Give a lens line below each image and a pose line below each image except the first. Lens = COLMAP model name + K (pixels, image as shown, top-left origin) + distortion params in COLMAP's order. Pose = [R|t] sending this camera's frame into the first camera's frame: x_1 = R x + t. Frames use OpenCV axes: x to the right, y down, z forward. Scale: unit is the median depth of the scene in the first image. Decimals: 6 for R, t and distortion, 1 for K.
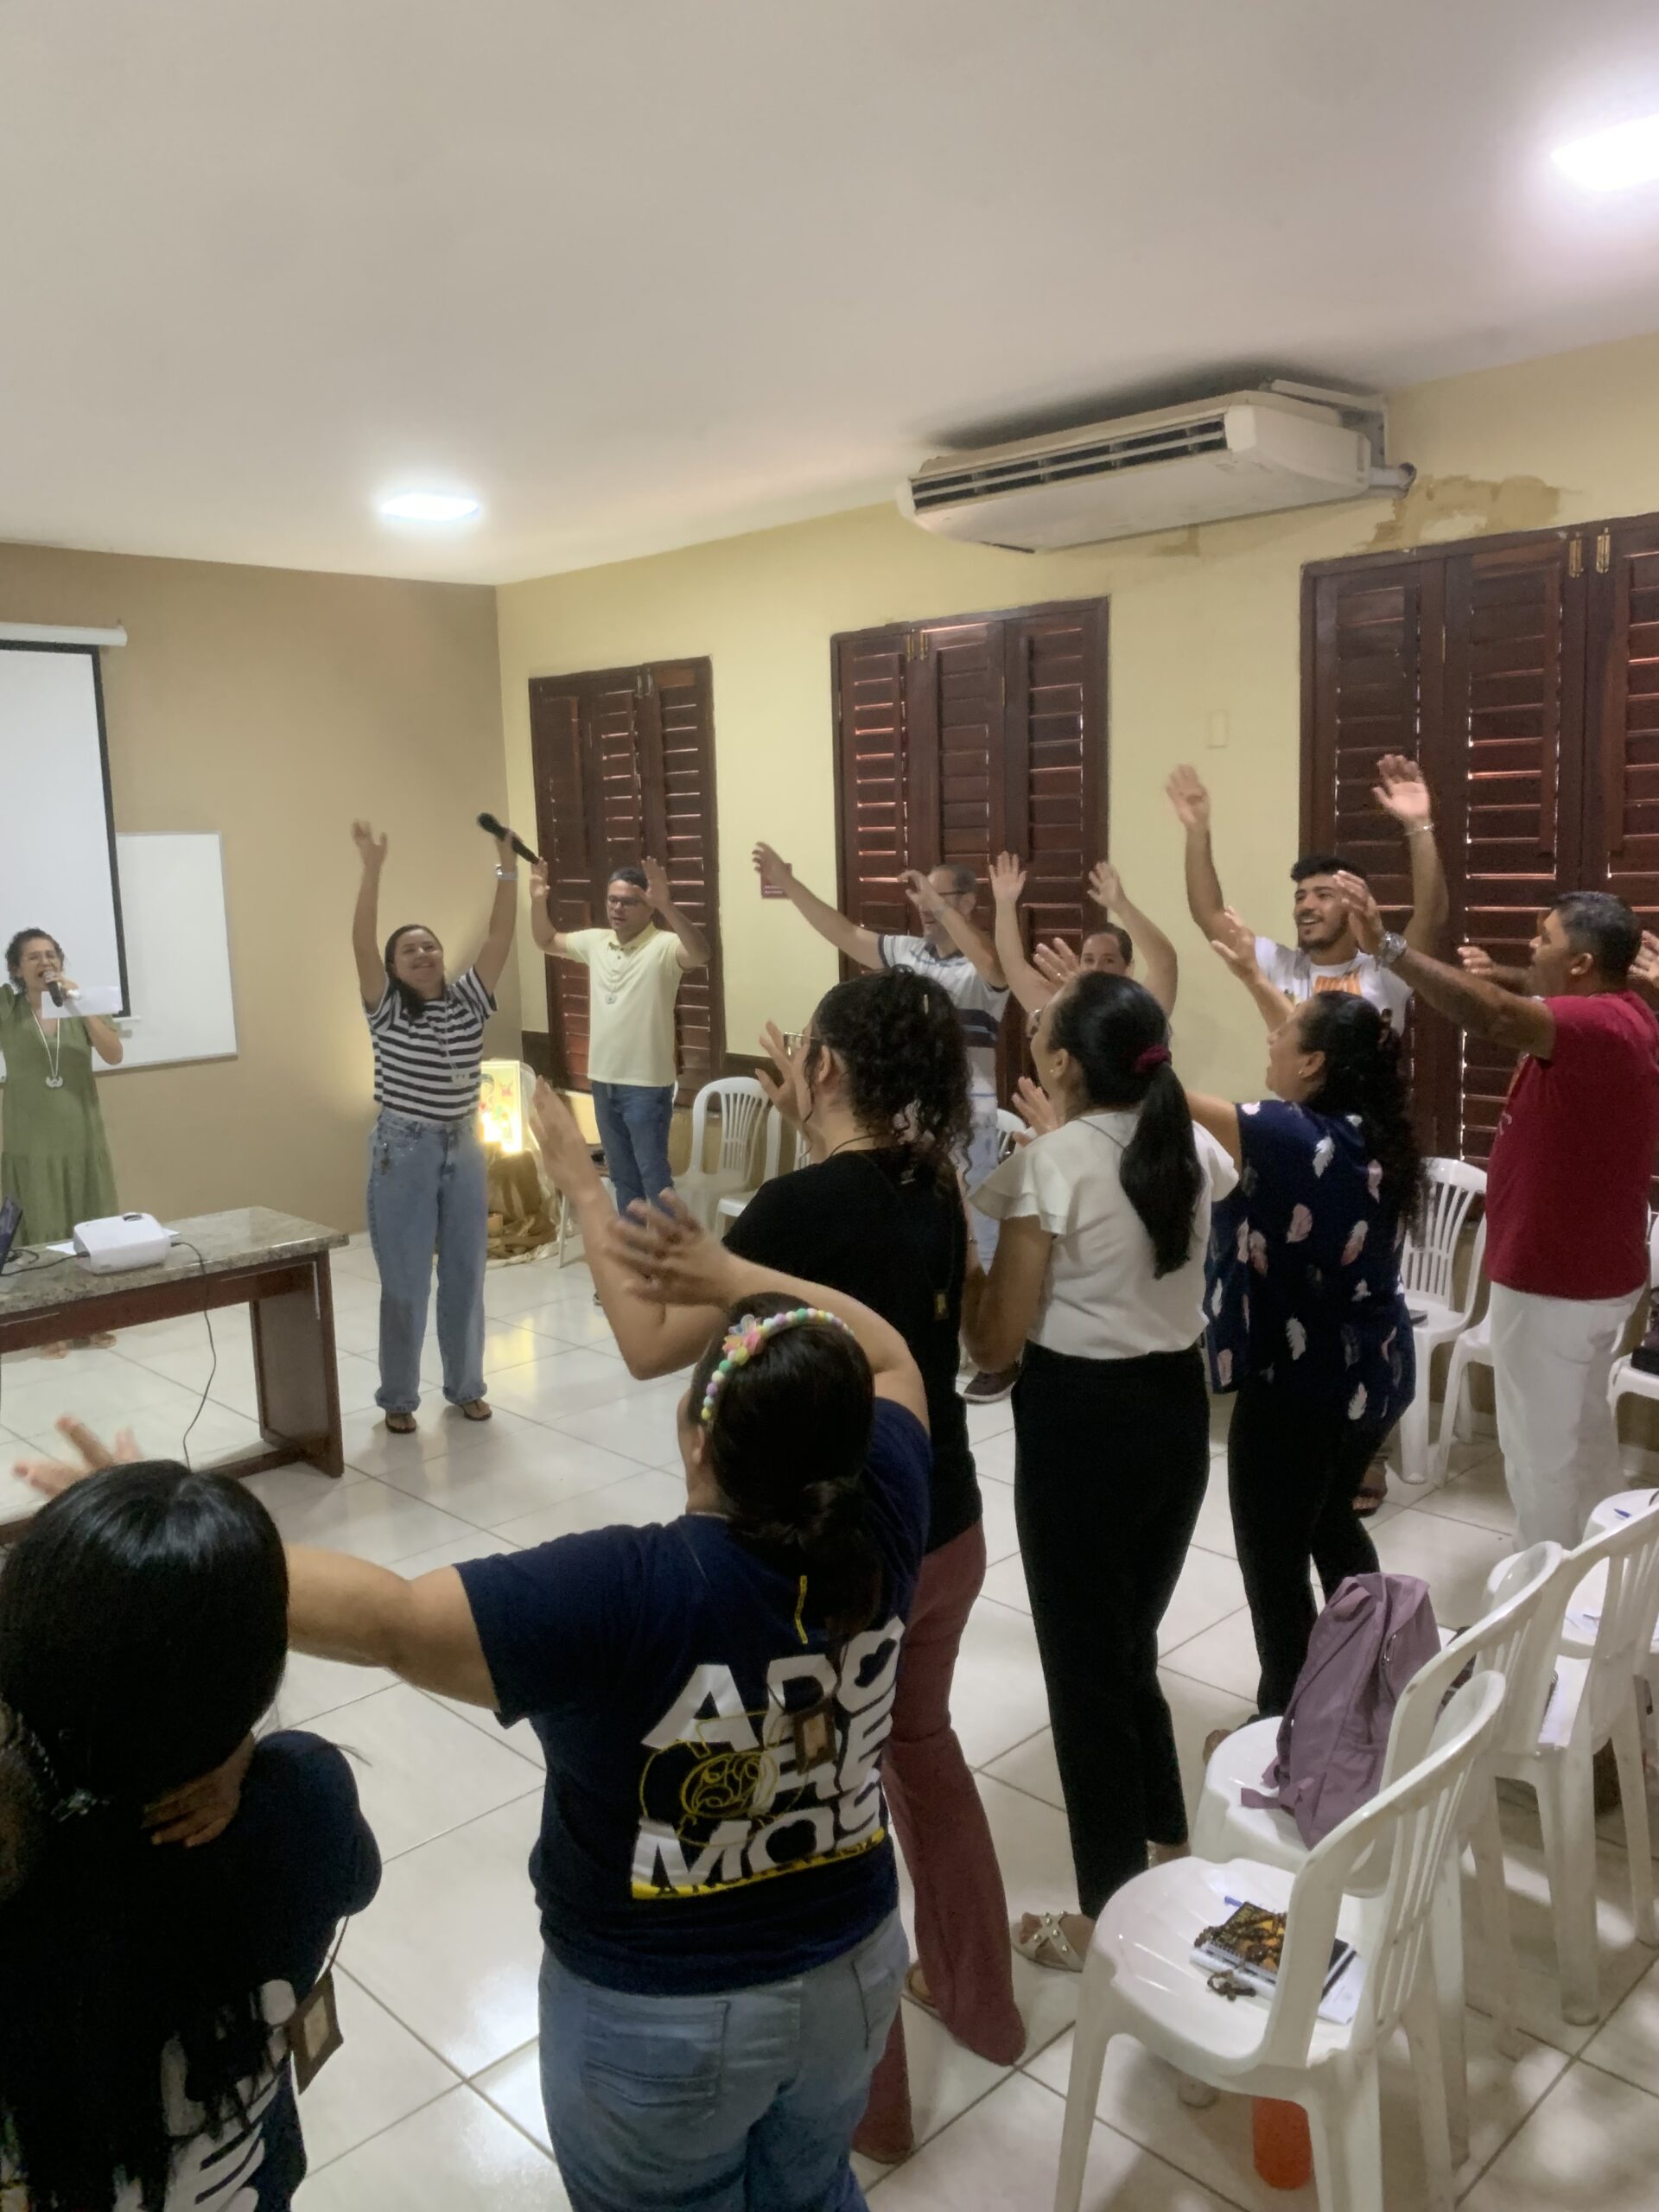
lens RADIAL K [[1720.3, 0, 829.5], [0, 1720.3, 1106.0], [0, 0, 1]] dist [-0.002336, 0.000645]
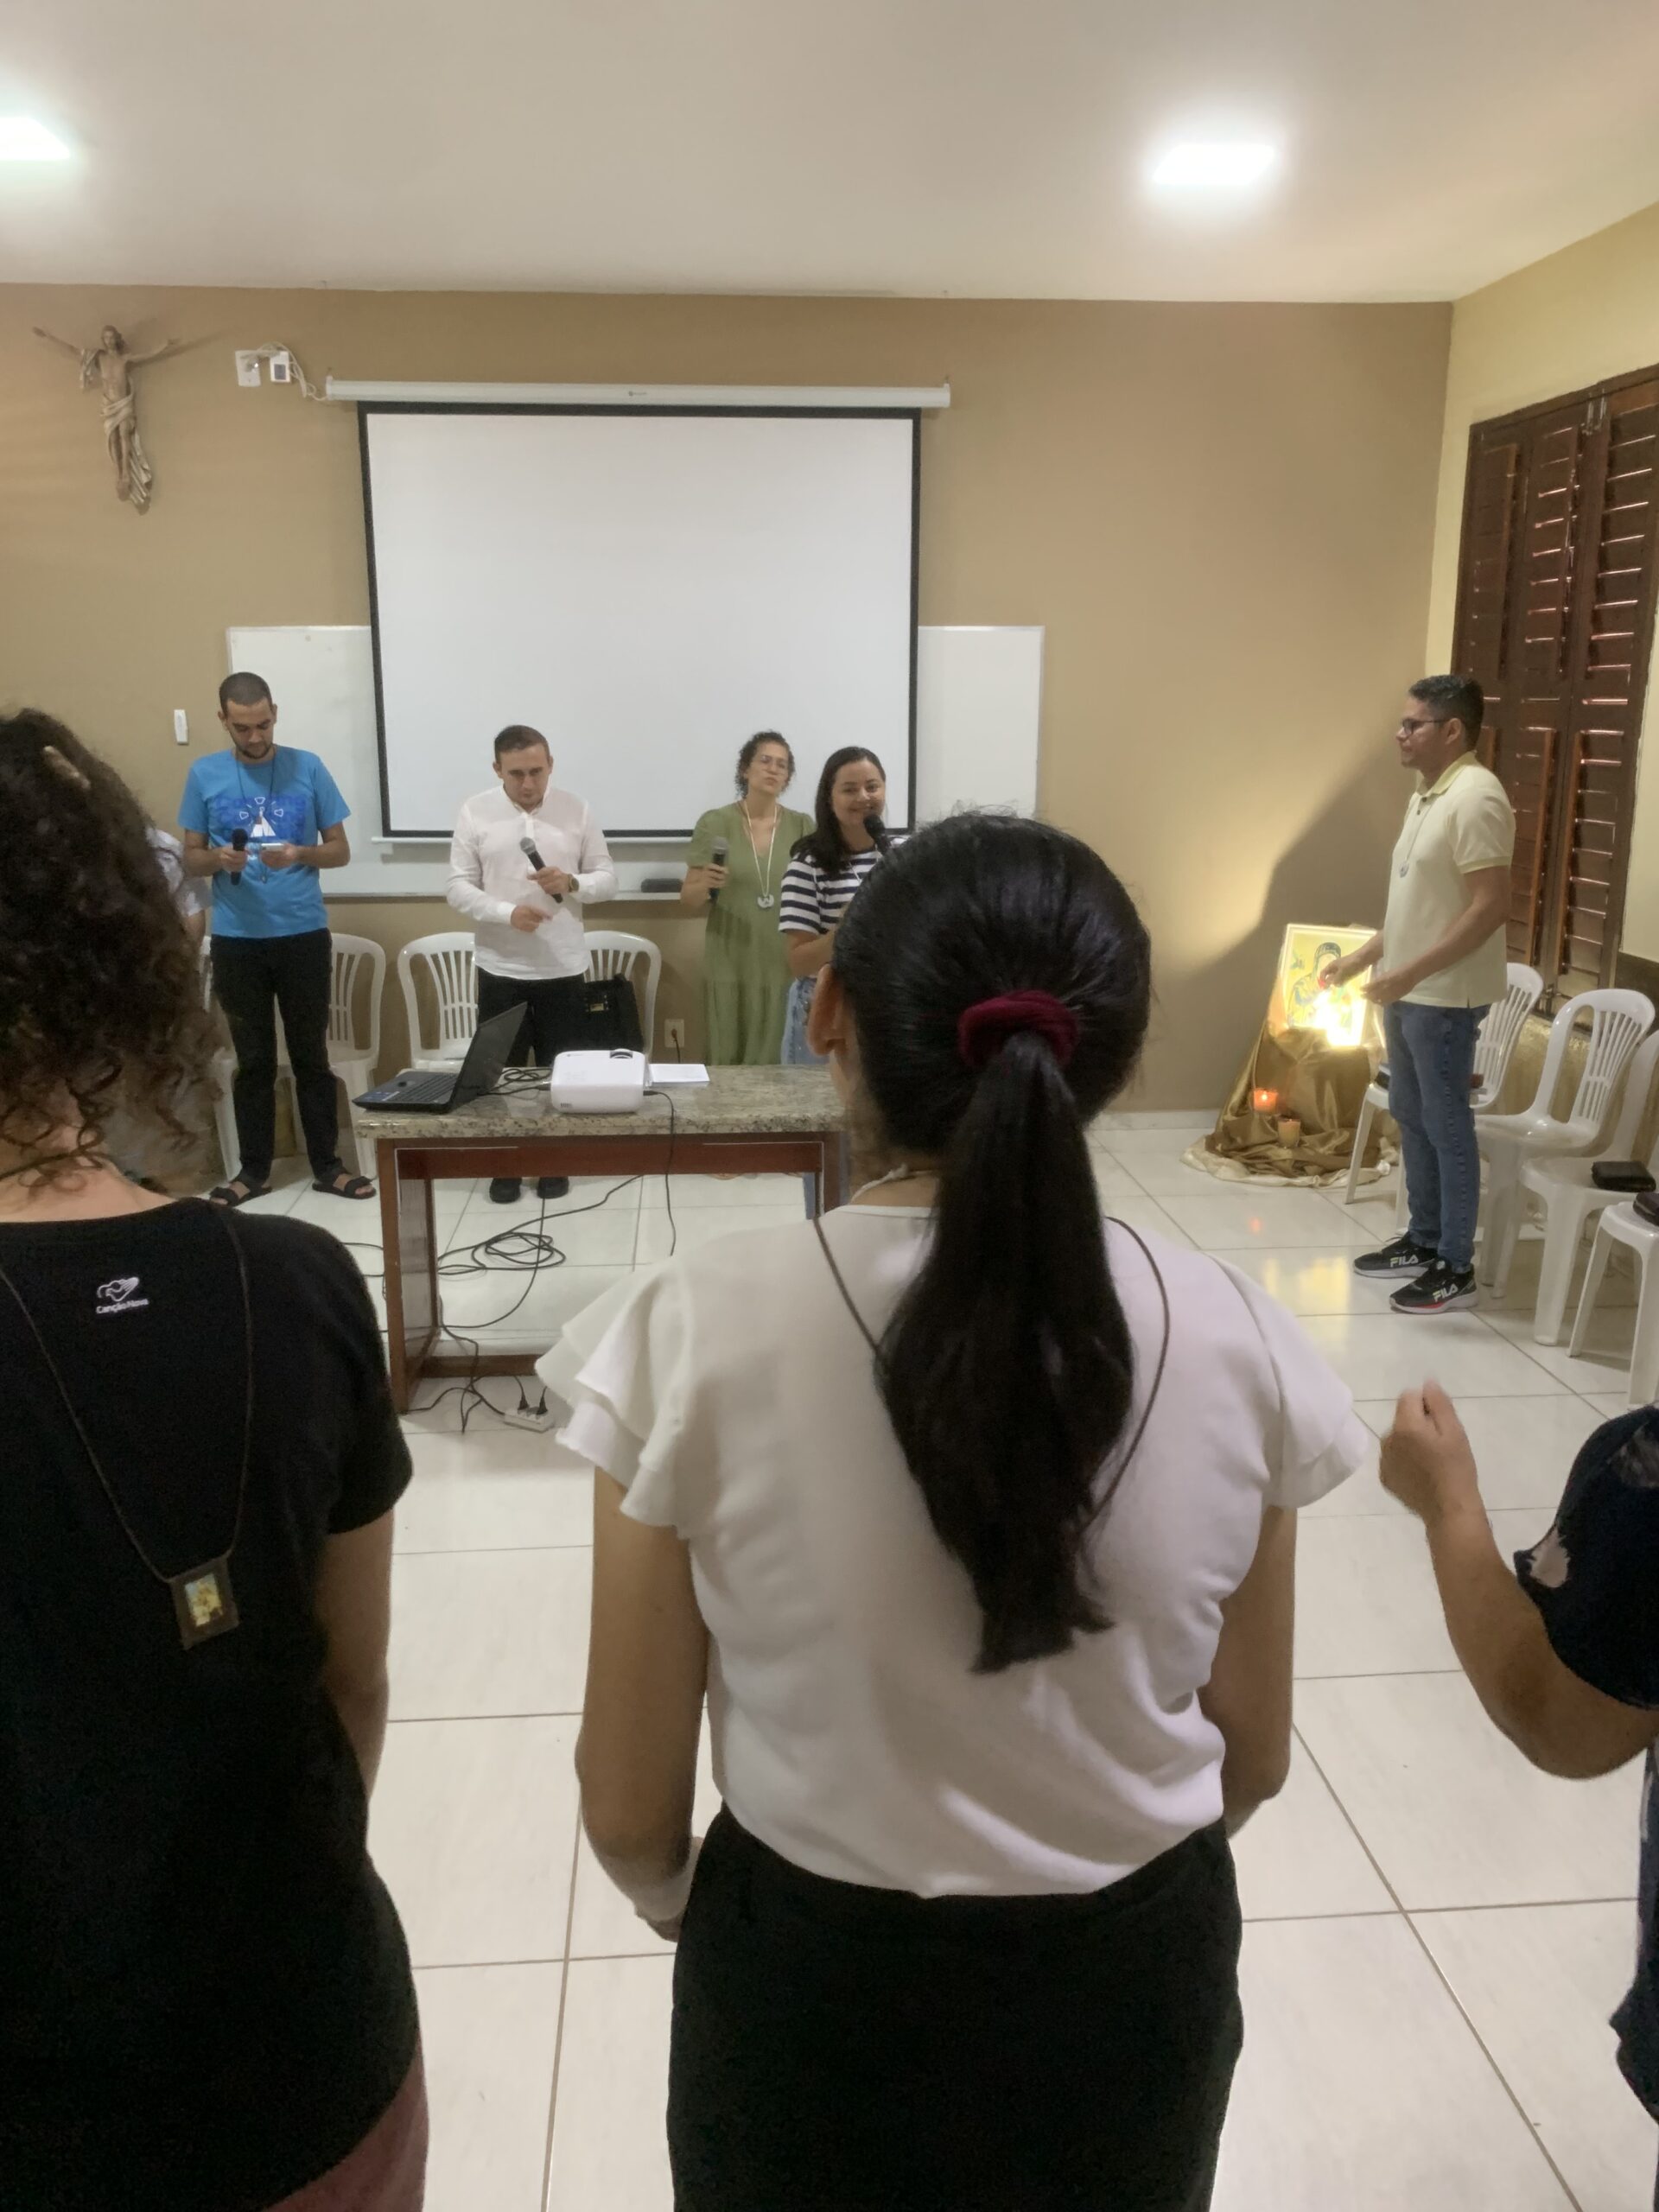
lens RADIAL K [[1717.7, 0, 815.8], [0, 1717.7, 1101.9], [0, 0, 1]] dist [-0.005058, 0.009667]
pose [[0.769329, 0.169449, -0.615970, 0.156541], [-0.117428, 0.985262, 0.124374, -0.022752], [0.627967, -0.023352, 0.777889, 0.310870]]
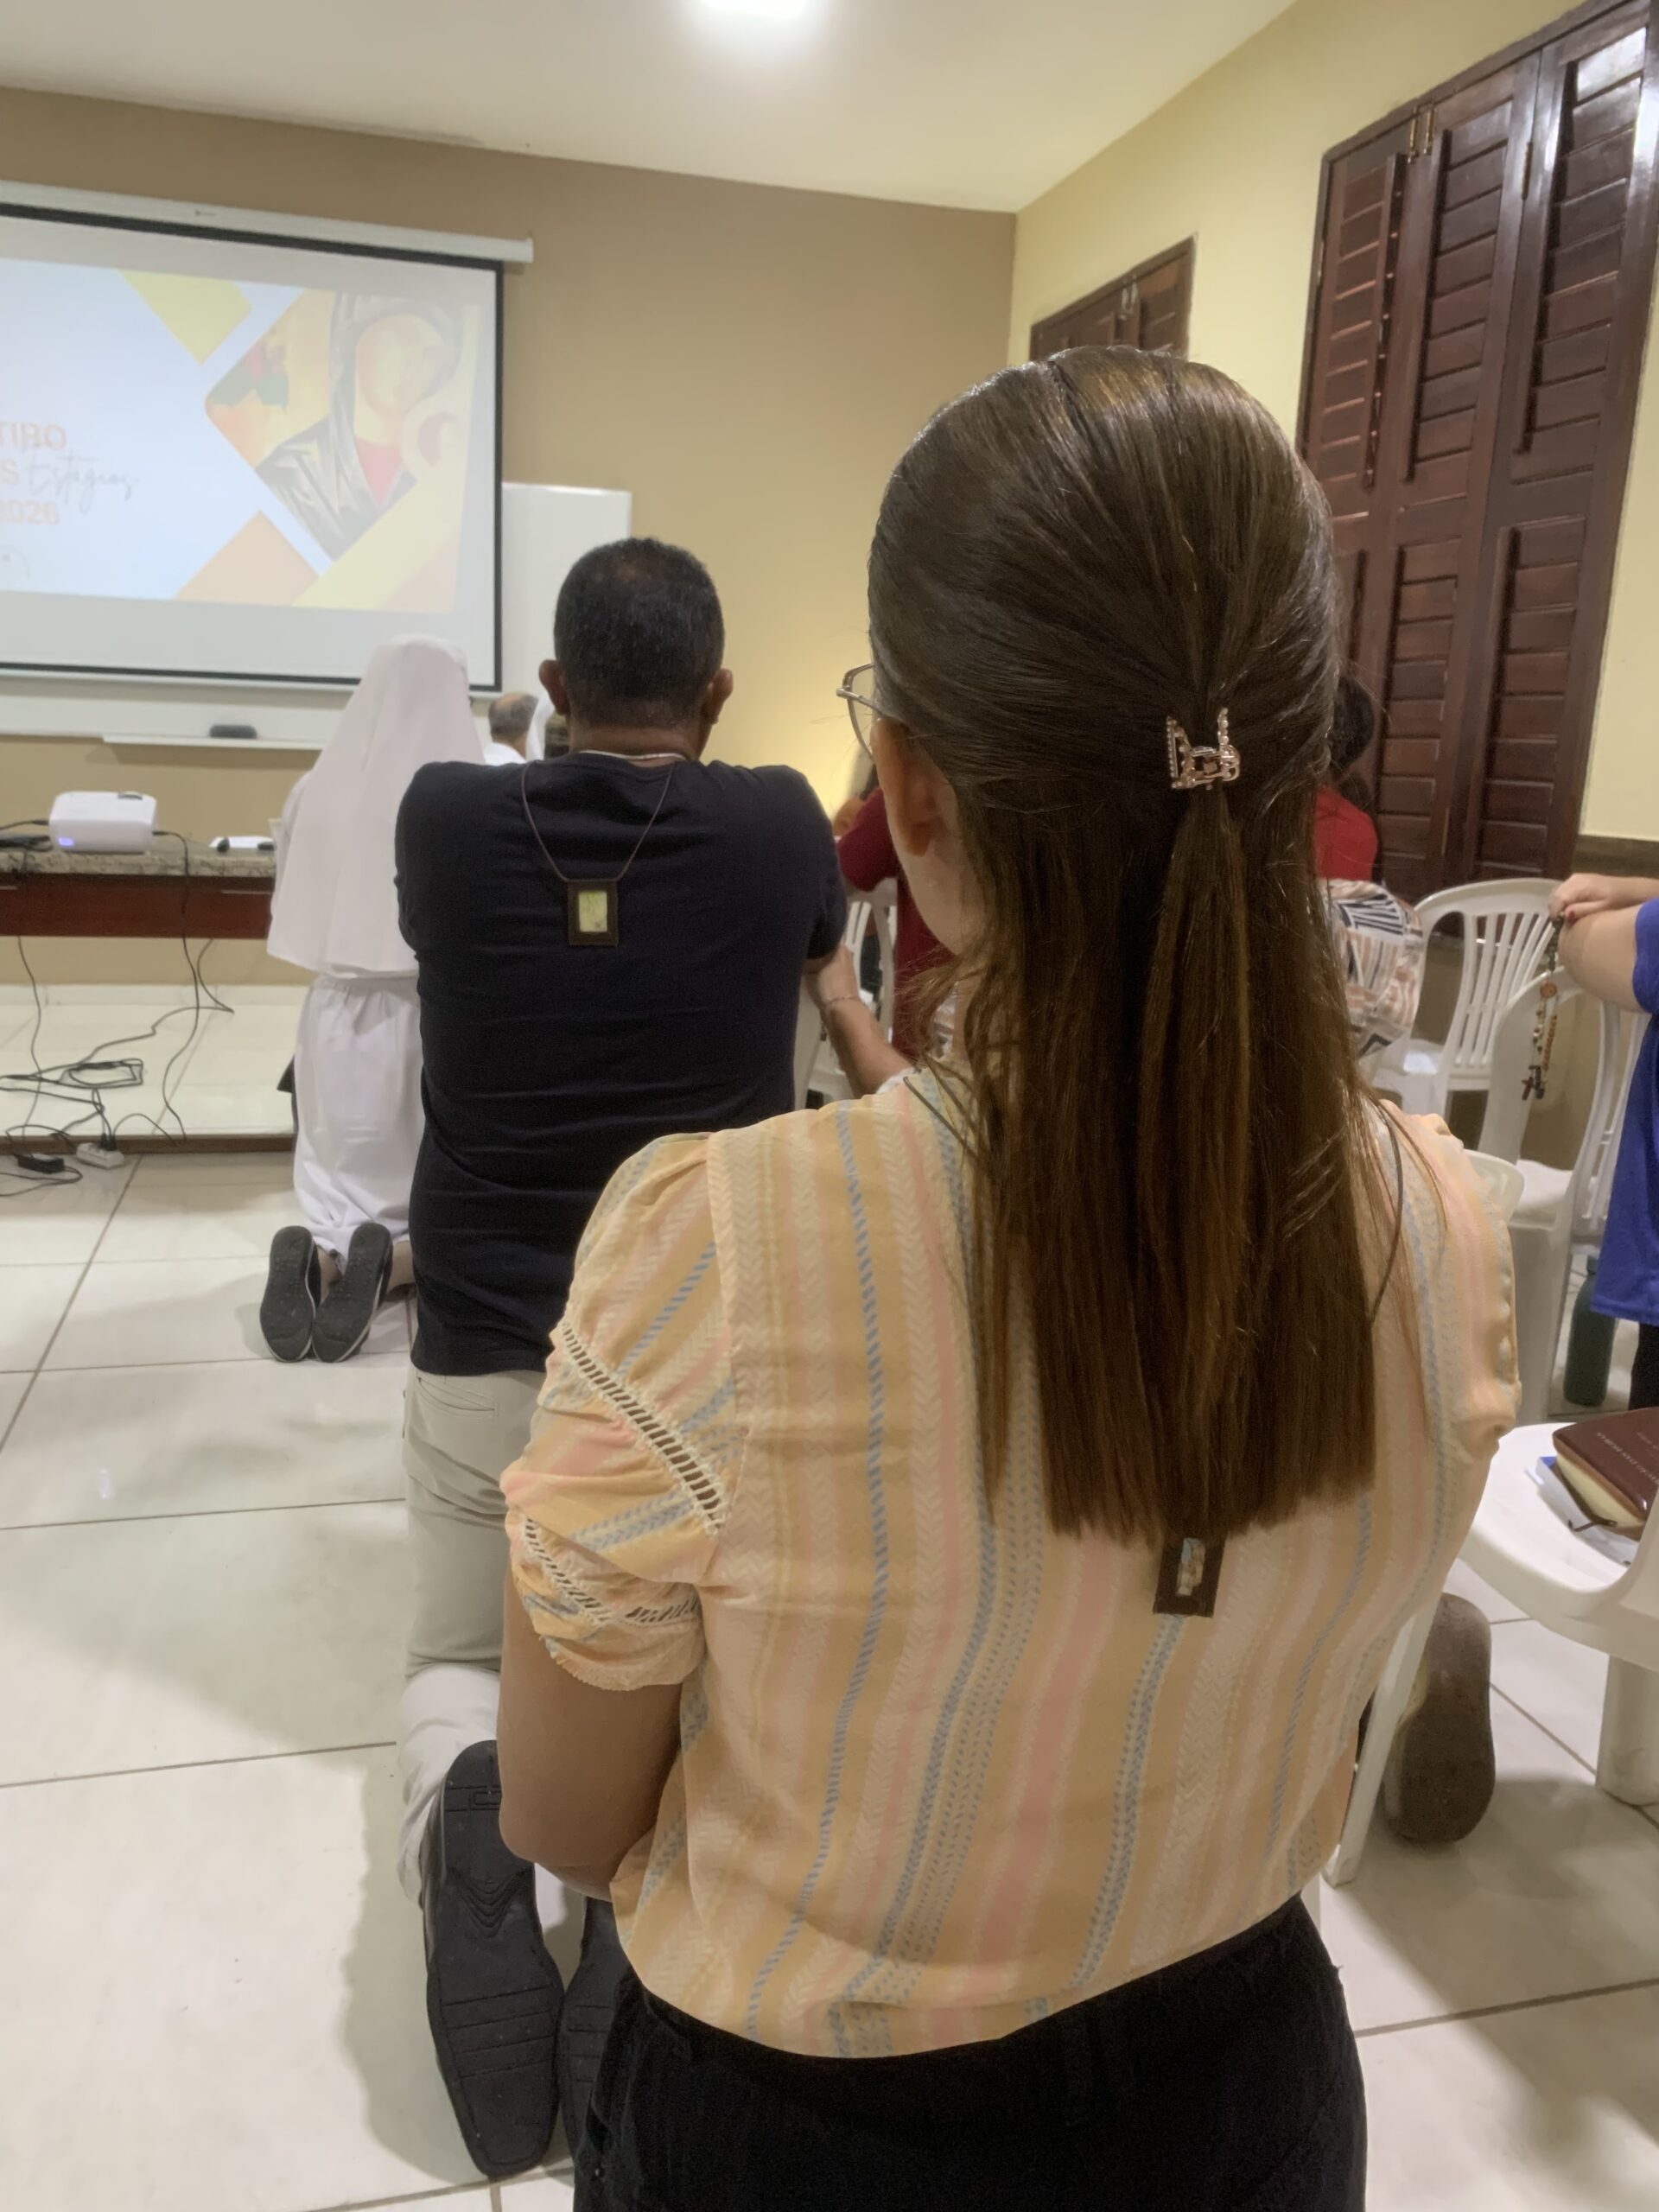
lens RADIAL K [[1717.7, 0, 815.8], [0, 1717.7, 1101.9], [0, 0, 1]] dist [-0.005058, 0.009667]
pose [[0.871579, 0.160851, -0.463116, 0.220735], [-0.140566, 0.986974, 0.078254, 0.077234], [0.469671, -0.003106, 0.882836, 0.336925]]
